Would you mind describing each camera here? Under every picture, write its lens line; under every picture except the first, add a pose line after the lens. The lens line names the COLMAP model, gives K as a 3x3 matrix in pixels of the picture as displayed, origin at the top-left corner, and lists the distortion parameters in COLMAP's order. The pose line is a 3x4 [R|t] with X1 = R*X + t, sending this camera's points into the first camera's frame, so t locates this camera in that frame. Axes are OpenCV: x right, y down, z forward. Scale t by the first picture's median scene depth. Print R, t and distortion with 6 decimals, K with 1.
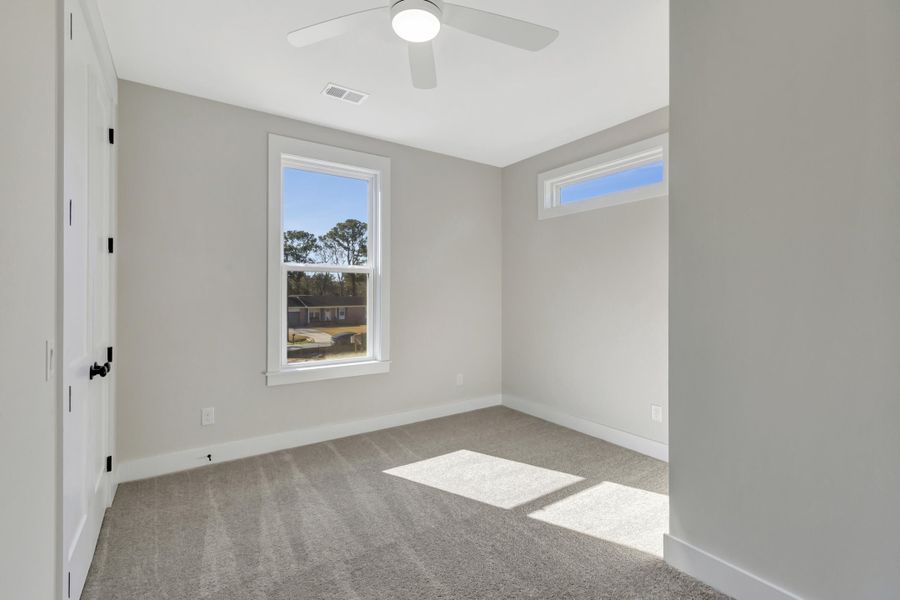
lens RADIAL K [[409.0, 0, 449.4], [0, 409.0, 294.7], [0, 0, 1]] dist [-0.000209, -0.000065]
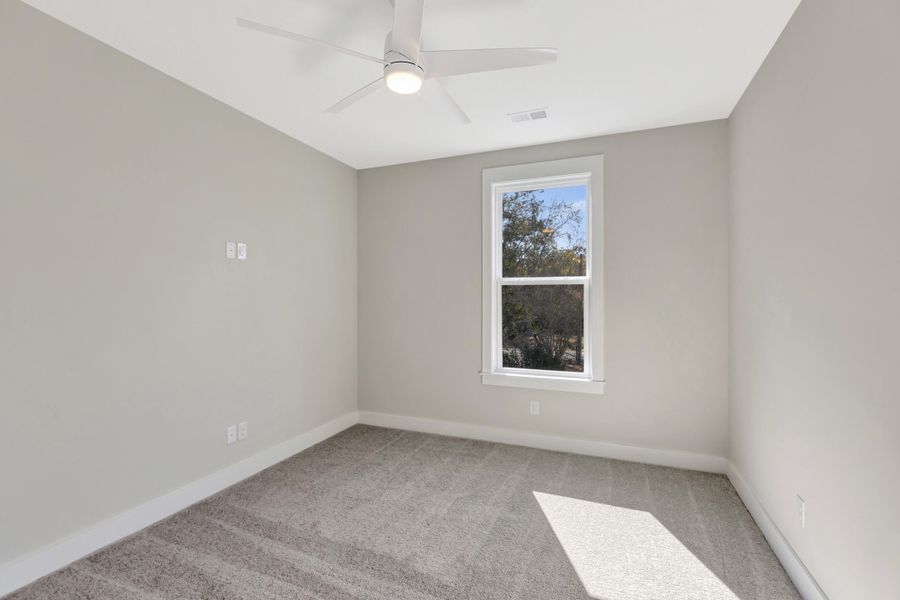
lens RADIAL K [[409.0, 0, 449.1], [0, 409.0, 299.5], [0, 0, 1]] dist [-0.000209, -0.000065]
pose [[0.552160, 0.008484, -0.833695, 0.451398], [-0.003873, 0.999964, 0.007611, -0.026882], [0.833729, -0.000974, 0.552173, 0.248182]]
